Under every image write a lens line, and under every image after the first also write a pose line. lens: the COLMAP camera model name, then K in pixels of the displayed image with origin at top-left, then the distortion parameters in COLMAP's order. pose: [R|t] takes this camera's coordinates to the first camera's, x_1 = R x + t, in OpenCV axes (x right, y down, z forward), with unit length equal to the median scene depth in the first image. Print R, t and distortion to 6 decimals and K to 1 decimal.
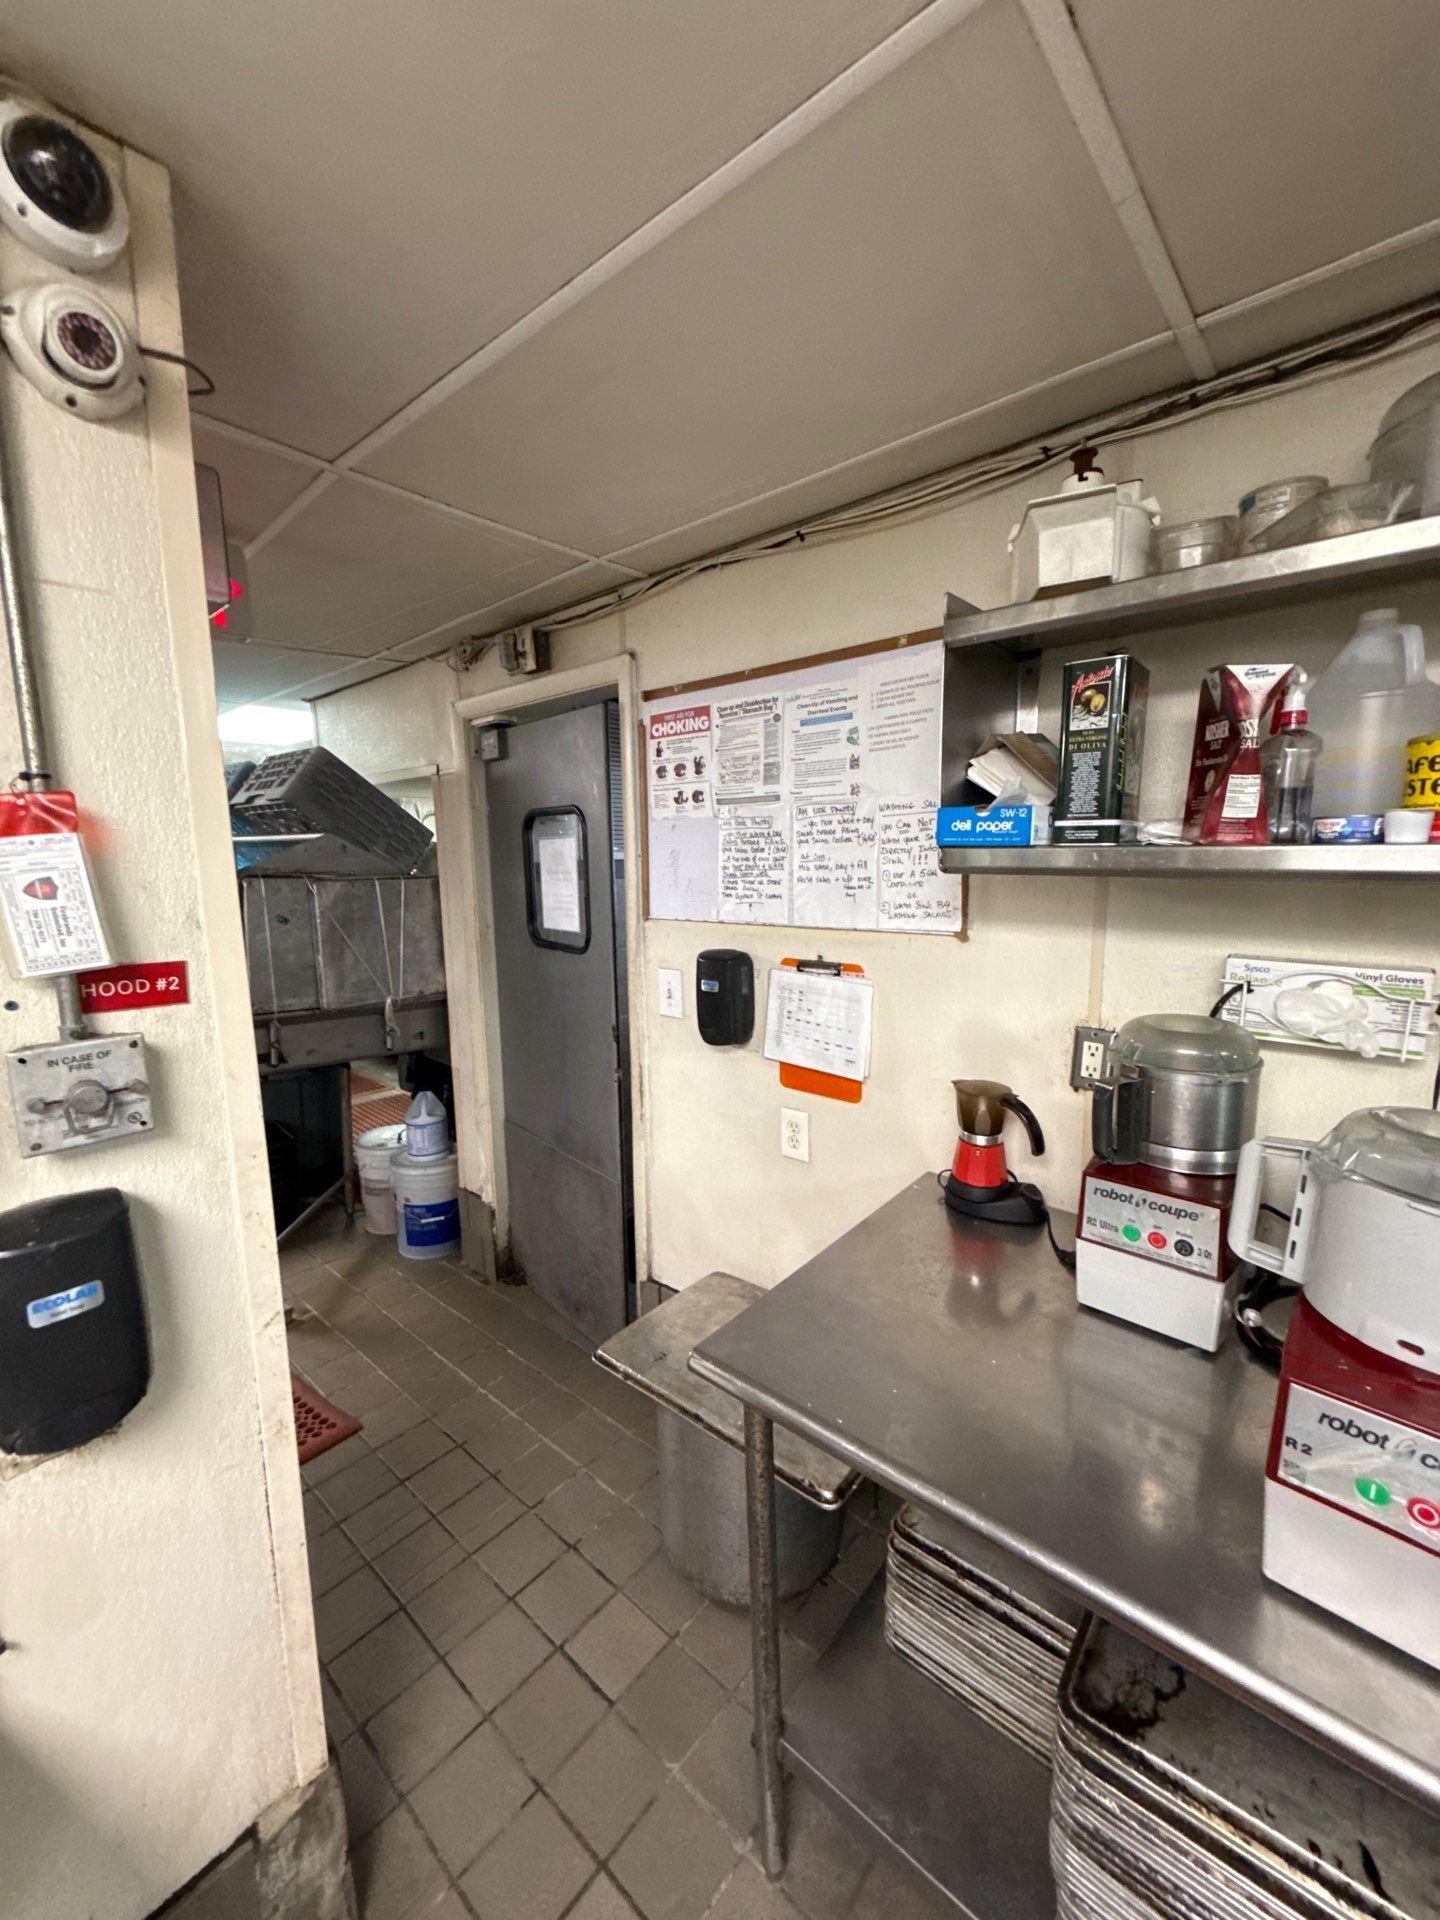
lens RADIAL K [[765.9, 0, 721.5], [0, 765.9, 960.5], [0, 0, 1]] dist [-0.000981, 0.000558]
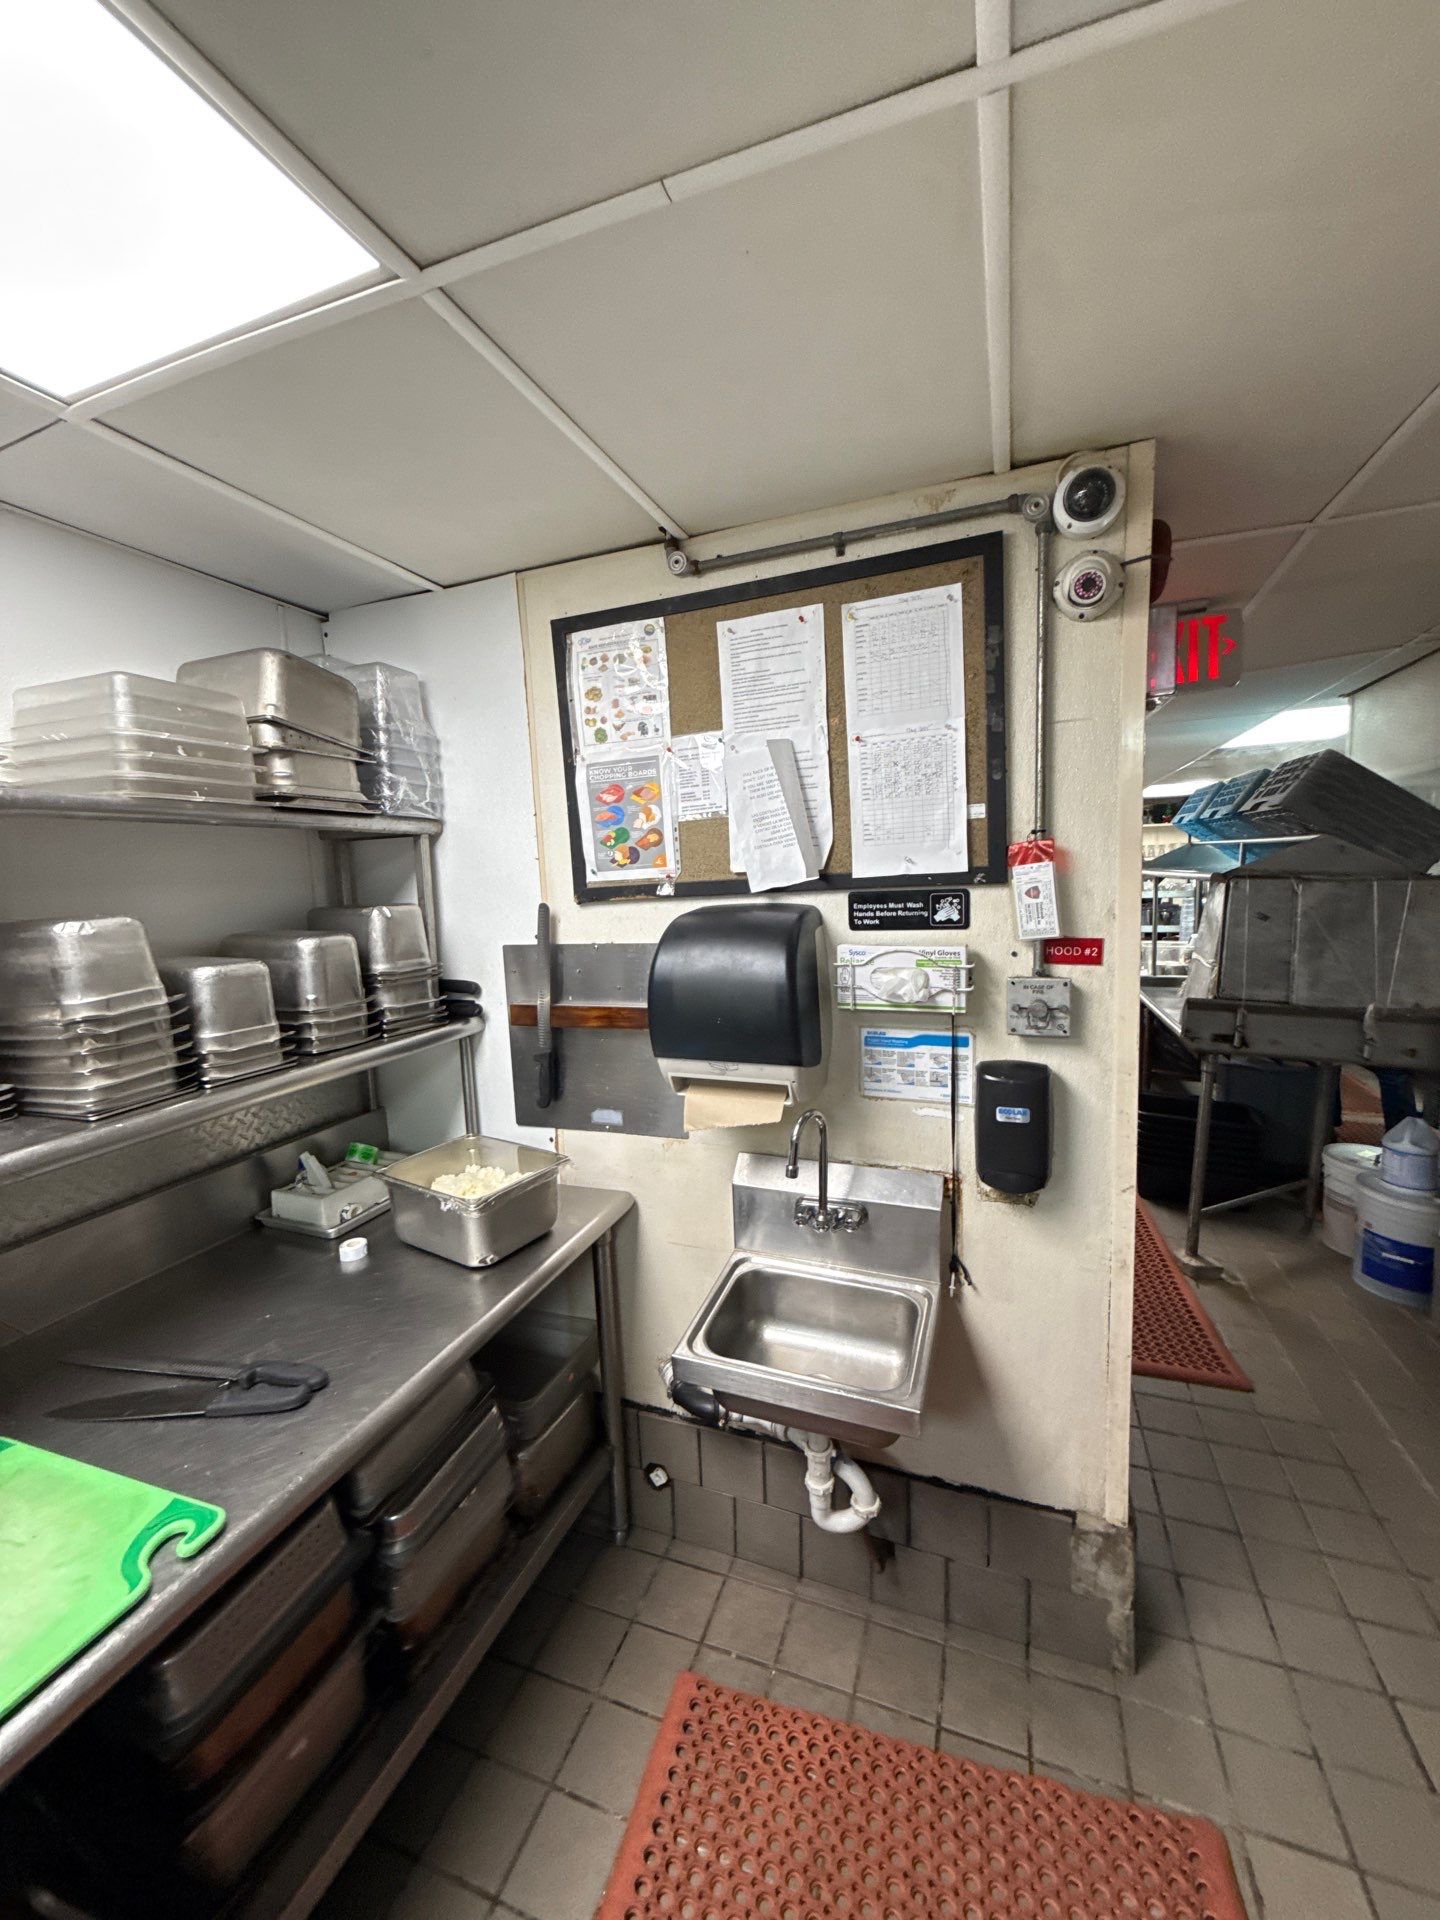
lens RADIAL K [[765.9, 0, 718.2], [0, 765.9, 961.5], [0, 0, 1]] dist [-0.000981, 0.000558]
pose [[0.350263, 0.108542, -0.930341, 0.251633], [-0.098008, 0.992058, 0.078843, 0.000280], [0.931510, 0.063565, 0.358119, -0.154989]]
